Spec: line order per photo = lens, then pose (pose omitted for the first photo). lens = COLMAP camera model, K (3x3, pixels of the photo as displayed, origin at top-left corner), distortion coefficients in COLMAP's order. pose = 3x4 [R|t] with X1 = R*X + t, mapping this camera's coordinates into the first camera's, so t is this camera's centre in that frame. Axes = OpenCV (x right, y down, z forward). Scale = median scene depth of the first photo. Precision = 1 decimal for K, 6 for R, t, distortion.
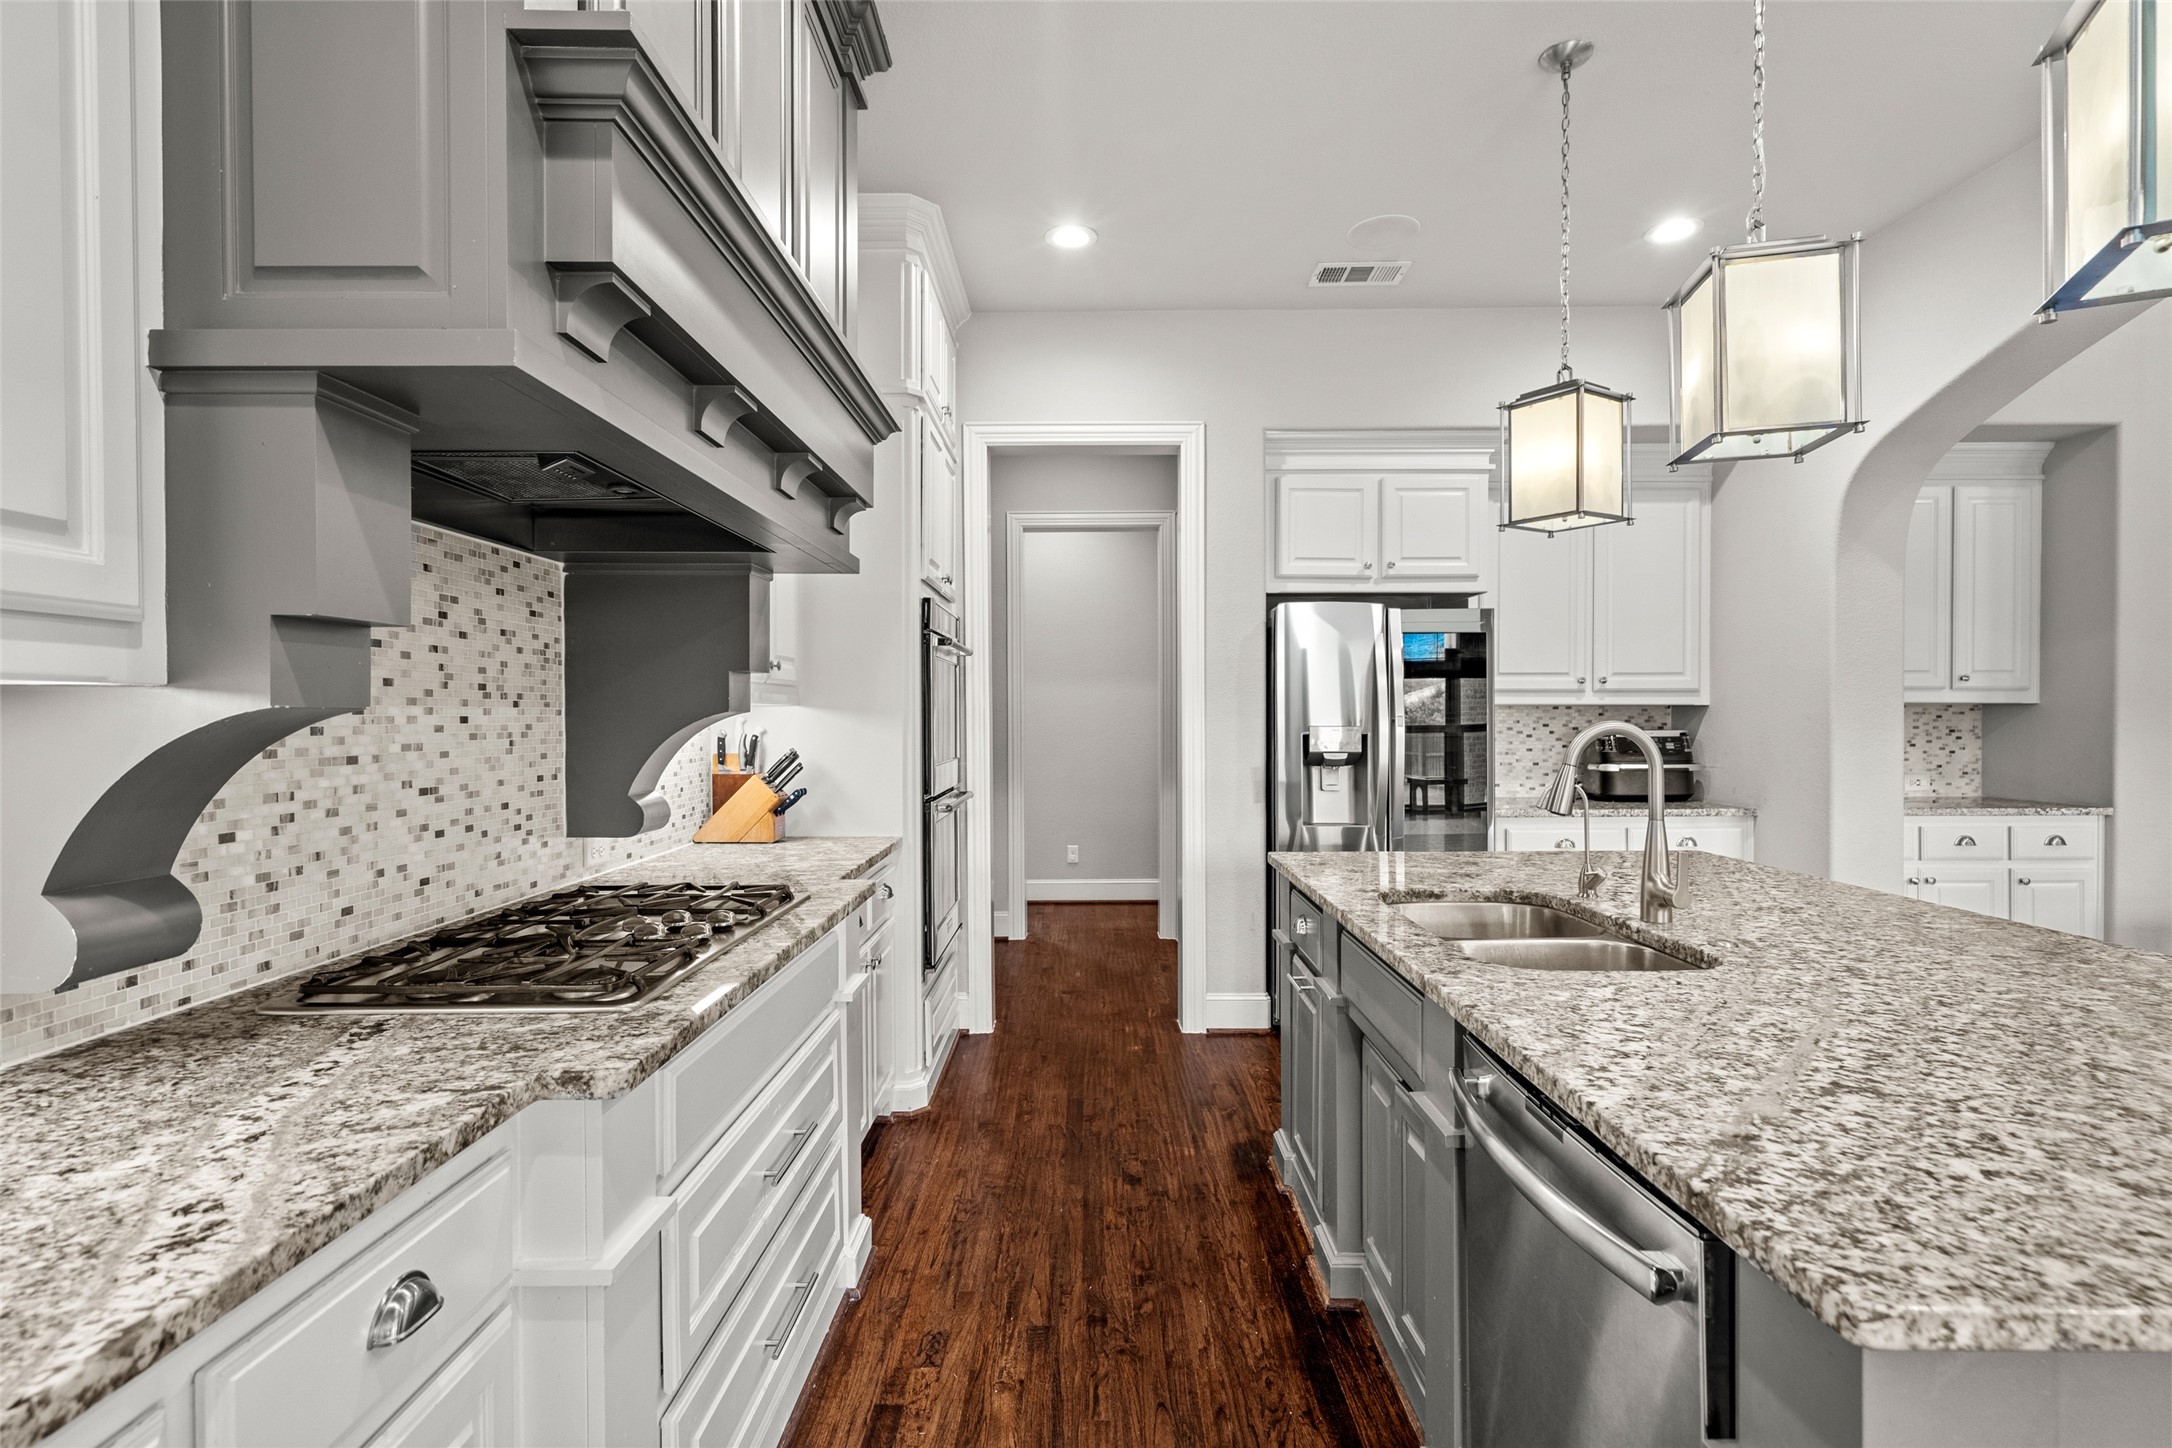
lens RADIAL K [[1022.1, 0, 1087.5], [0, 1022.1, 724.7], [0, 0, 1]] dist [0.005064, 0.001413]
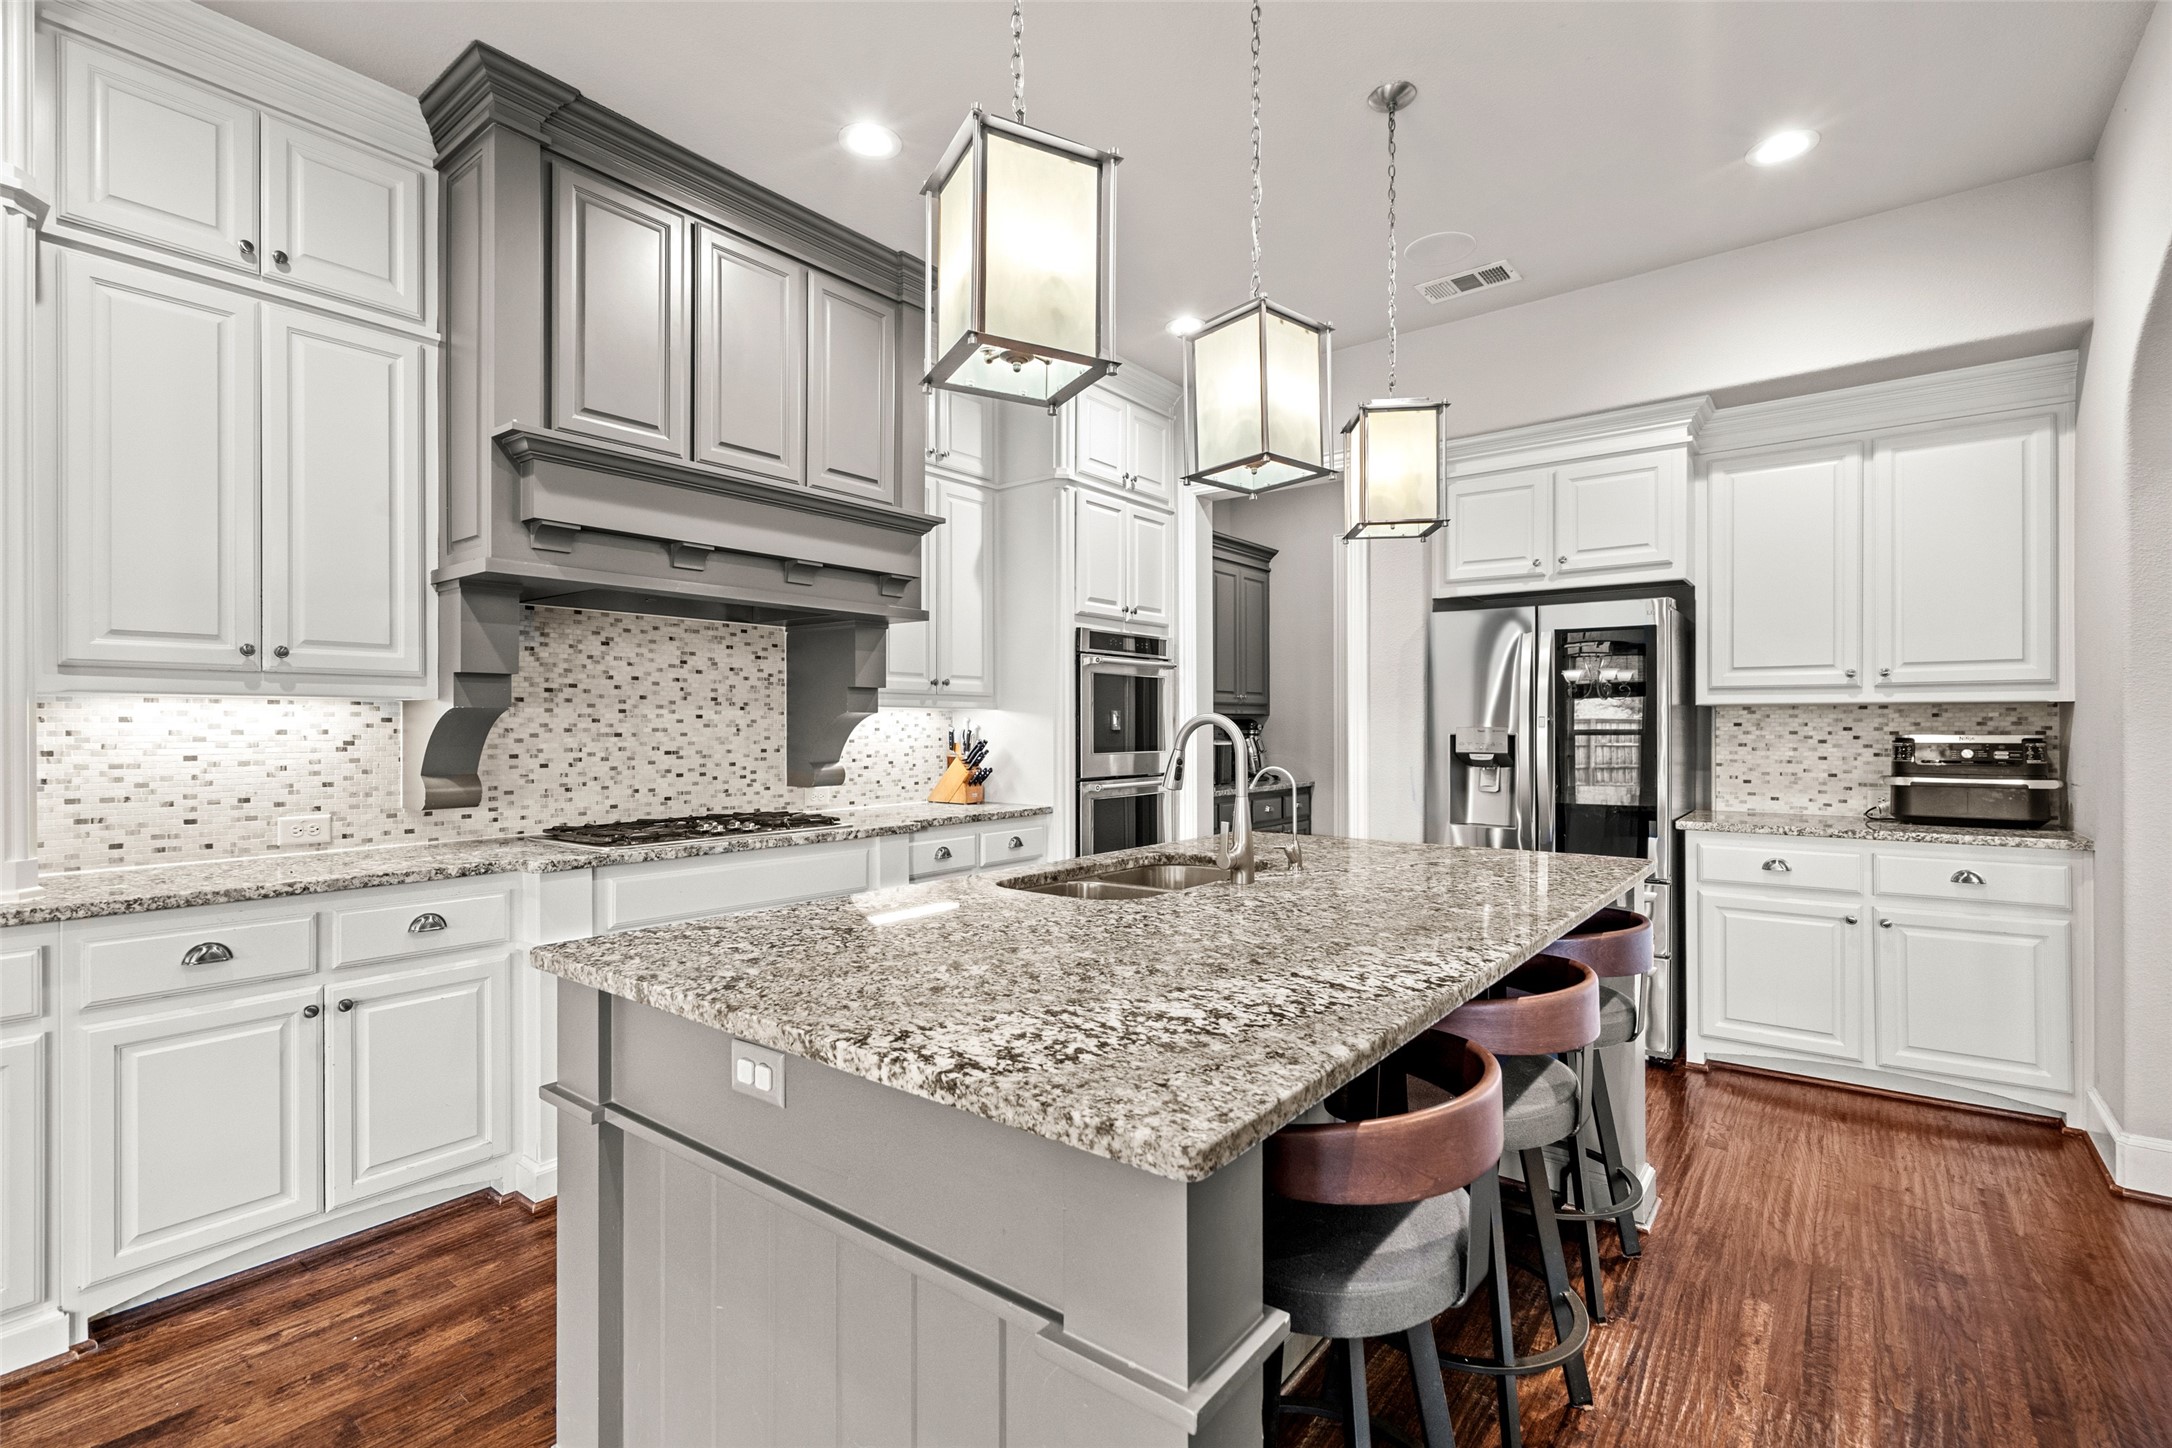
lens RADIAL K [[986.5, 0, 1091.7], [0, 986.5, 722.2], [0, 0, 1]] dist [-0.002191, -0.000344]
pose [[0.790499, 0.000207, -0.612464, 0.957376], [-0.007549, 0.999927, -0.009405, 0.015369], [0.612417, 0.012058, 0.790443, 0.001865]]
